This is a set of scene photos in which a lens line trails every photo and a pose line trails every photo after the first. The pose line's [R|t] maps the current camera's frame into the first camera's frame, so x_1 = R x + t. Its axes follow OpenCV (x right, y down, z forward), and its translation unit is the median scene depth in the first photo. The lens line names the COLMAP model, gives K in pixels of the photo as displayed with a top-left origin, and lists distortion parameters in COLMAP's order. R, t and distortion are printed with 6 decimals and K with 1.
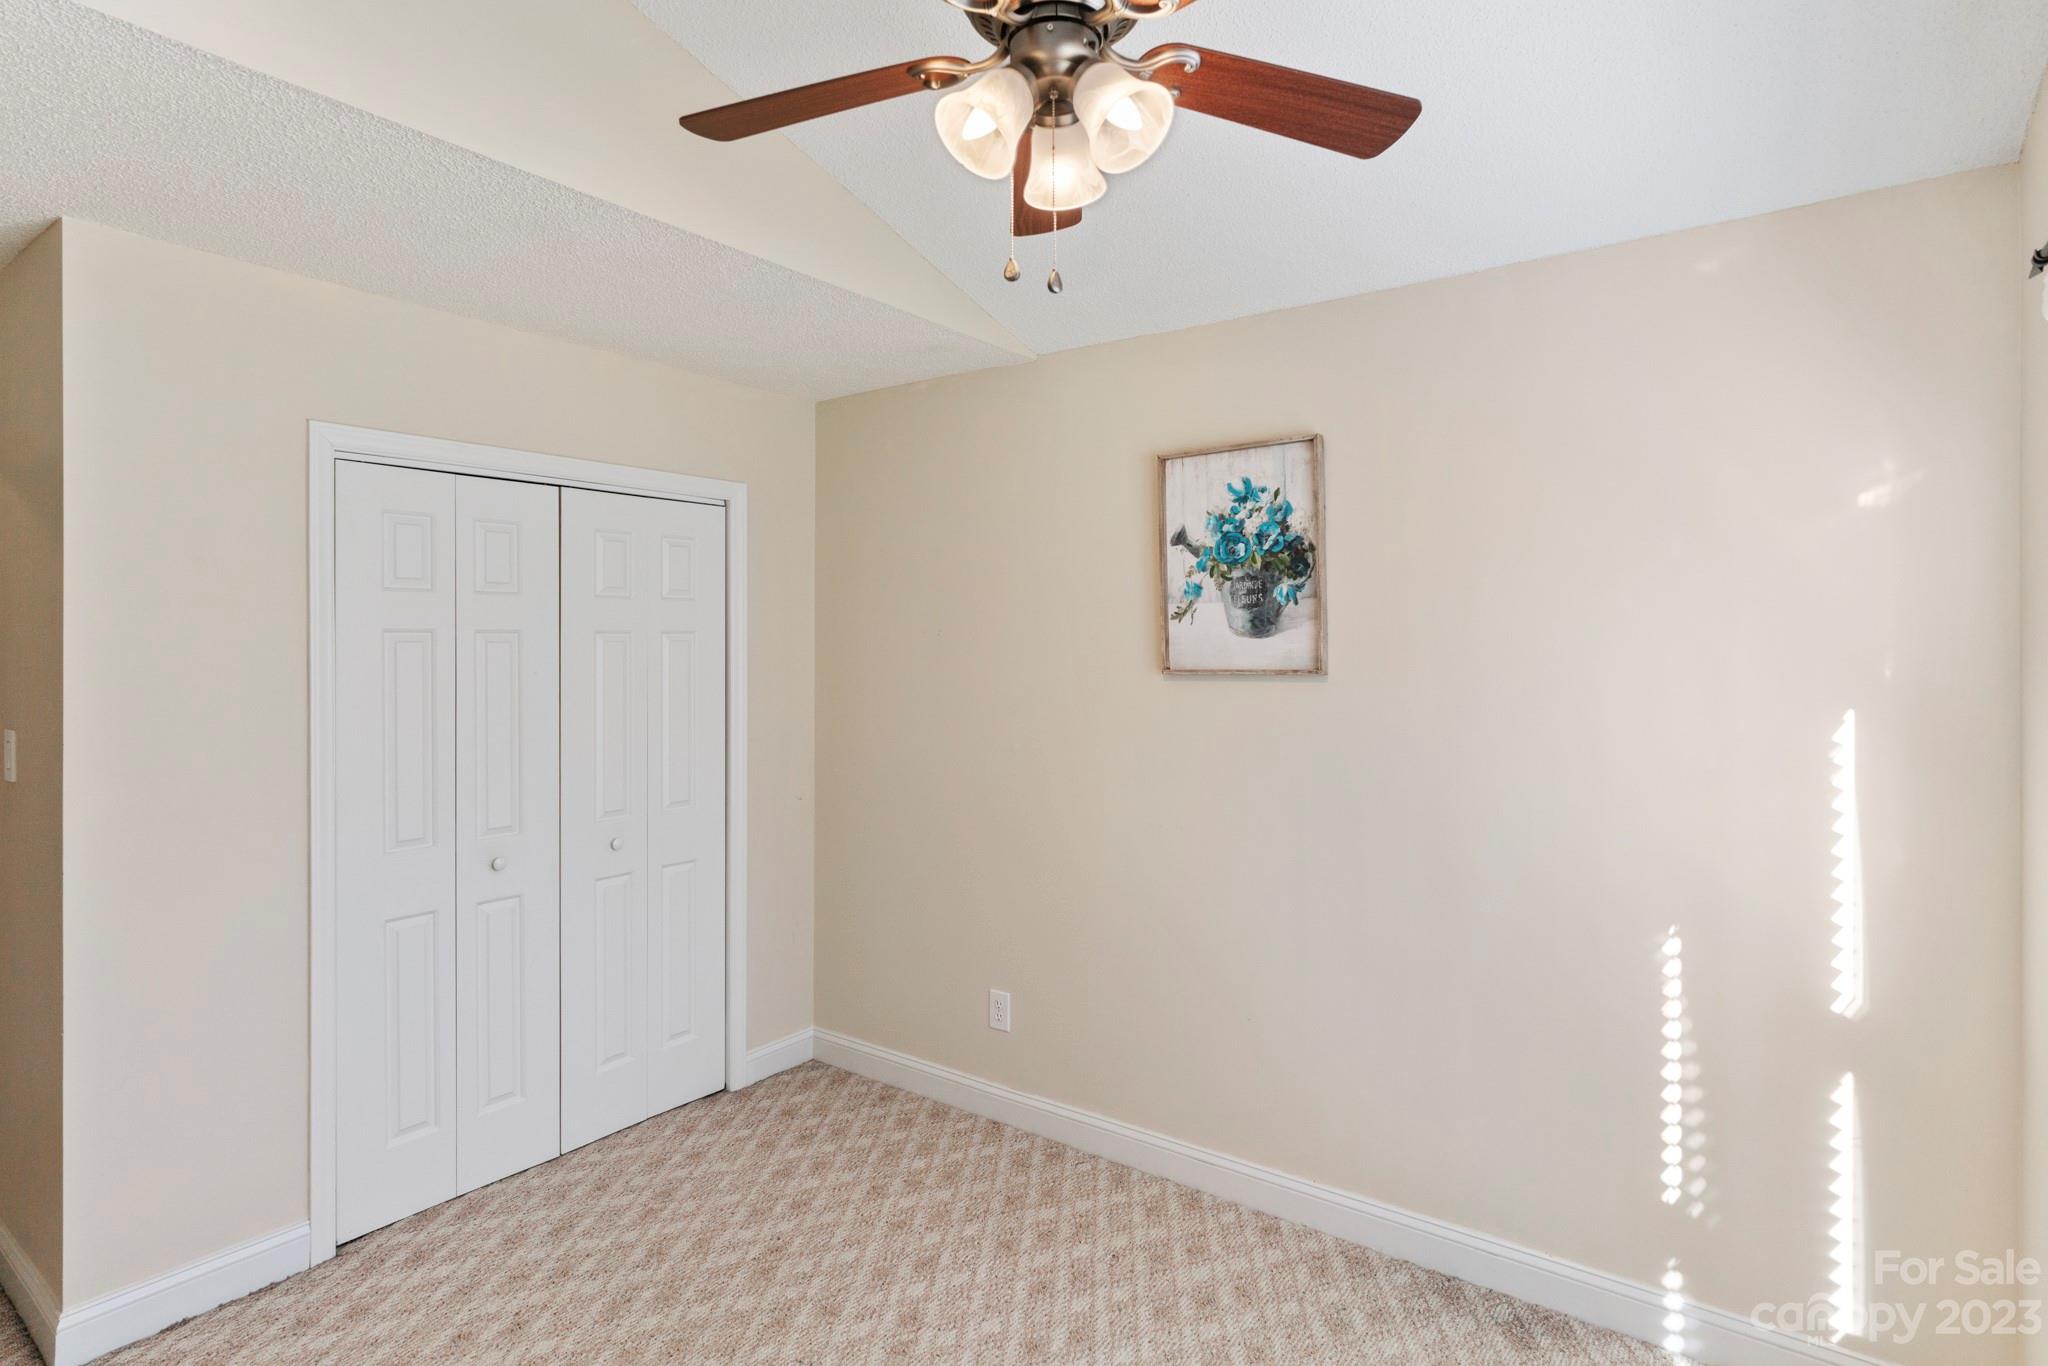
lens RADIAL K [[1048.4, 0, 1020.6], [0, 1048.4, 661.1], [0, 0, 1]] dist [-0.011893, 0.008374]
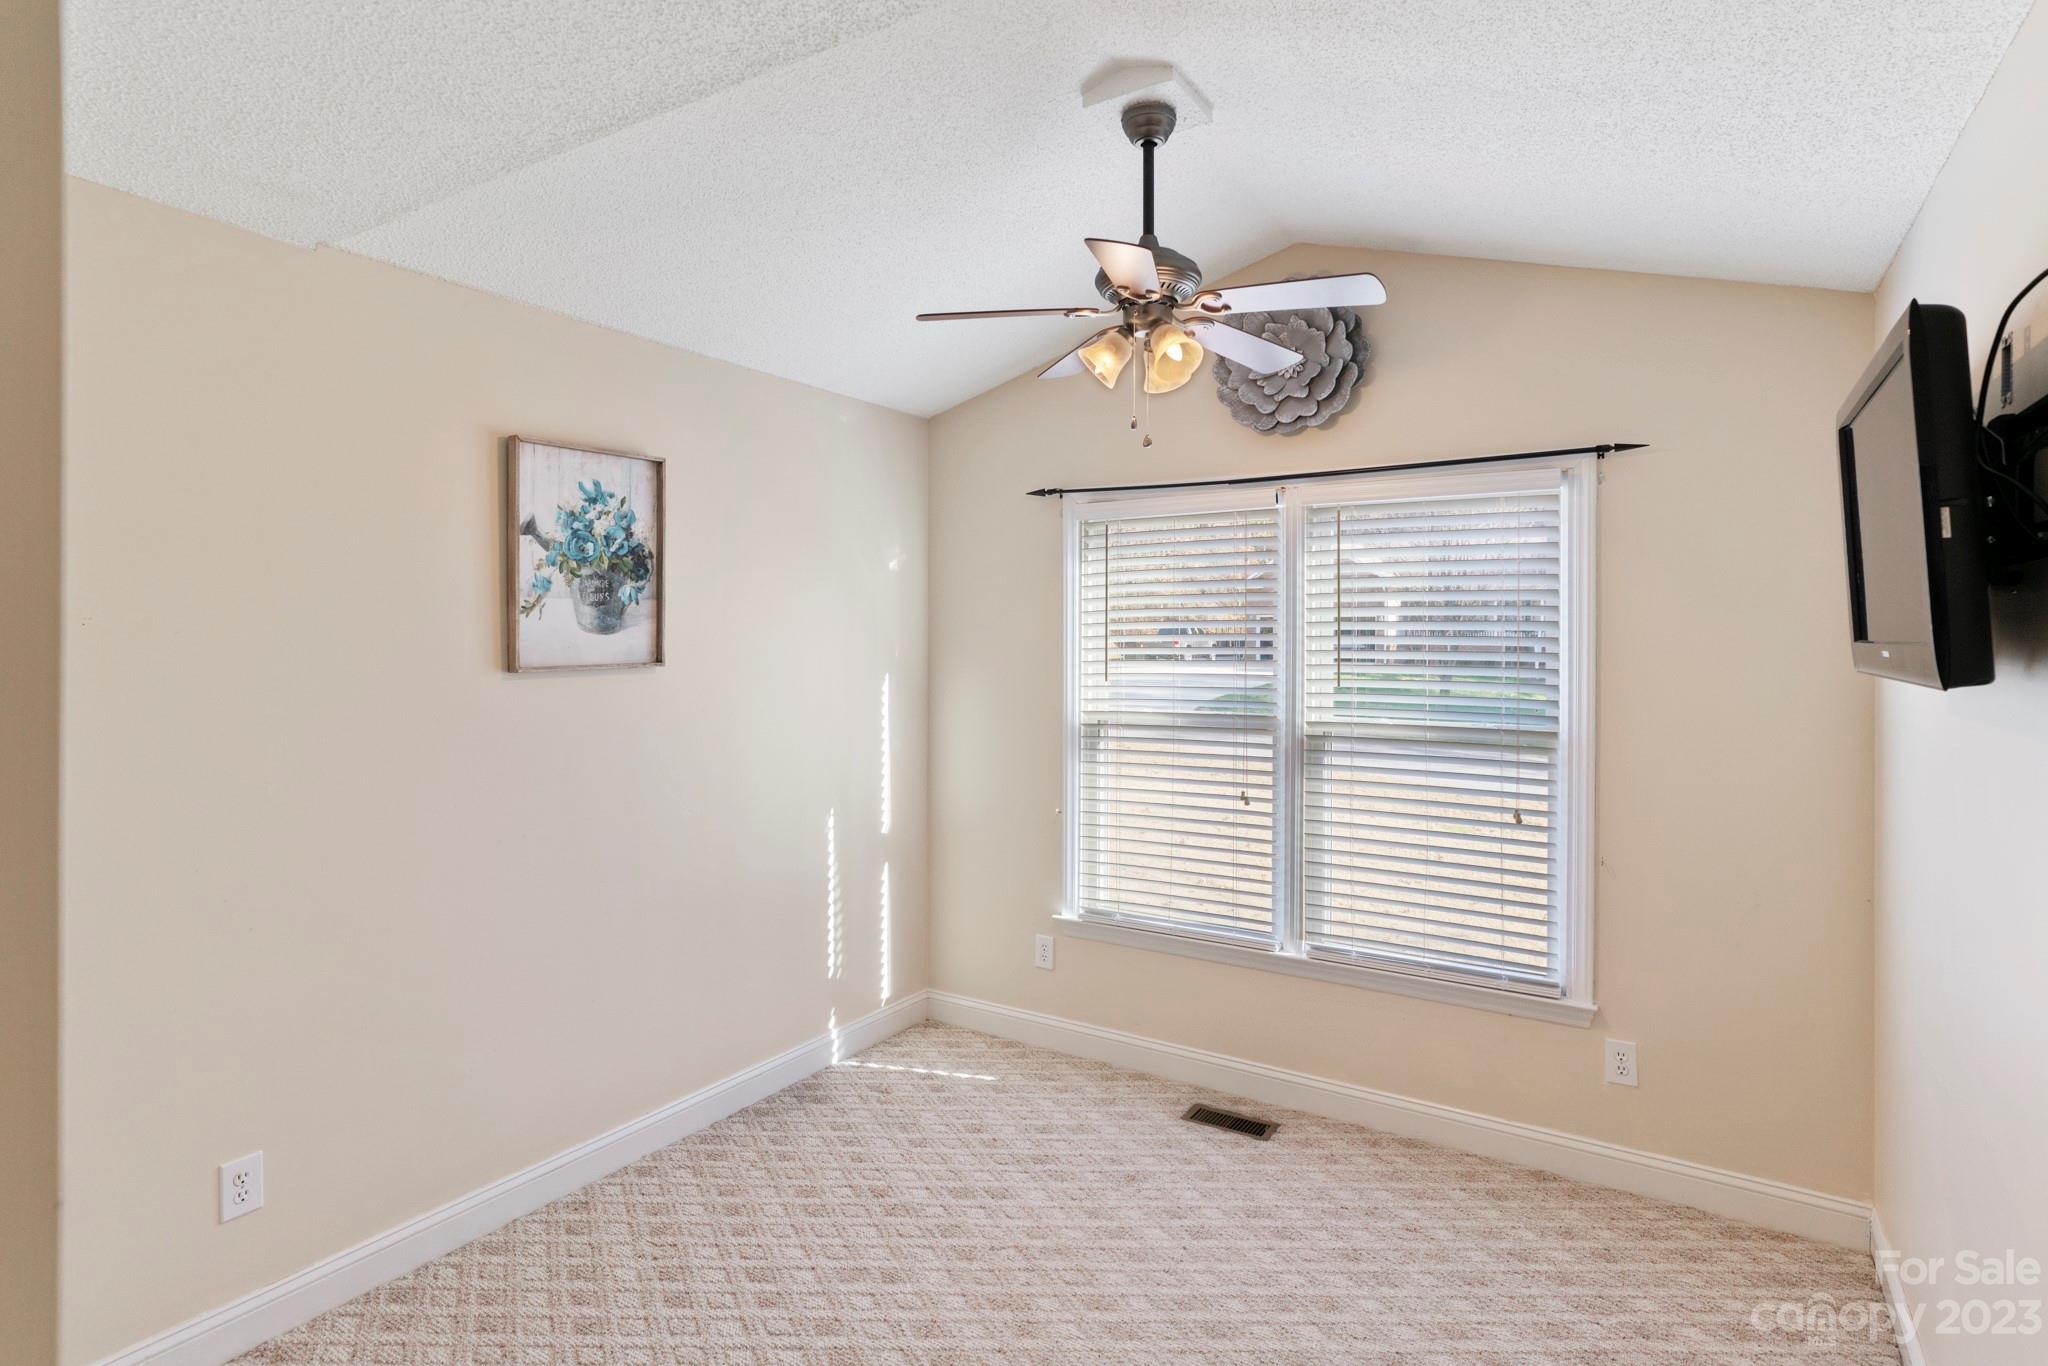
lens RADIAL K [[1048.4, 0, 1020.6], [0, 1048.4, 661.1], [0, 0, 1]] dist [-0.011893, 0.008374]
pose [[-0.059429, -0.020905, 0.998014, -0.852436], [0.015870, 0.999635, 0.021884, -0.011492], [-0.998106, 0.017139, -0.059076, 0.643332]]
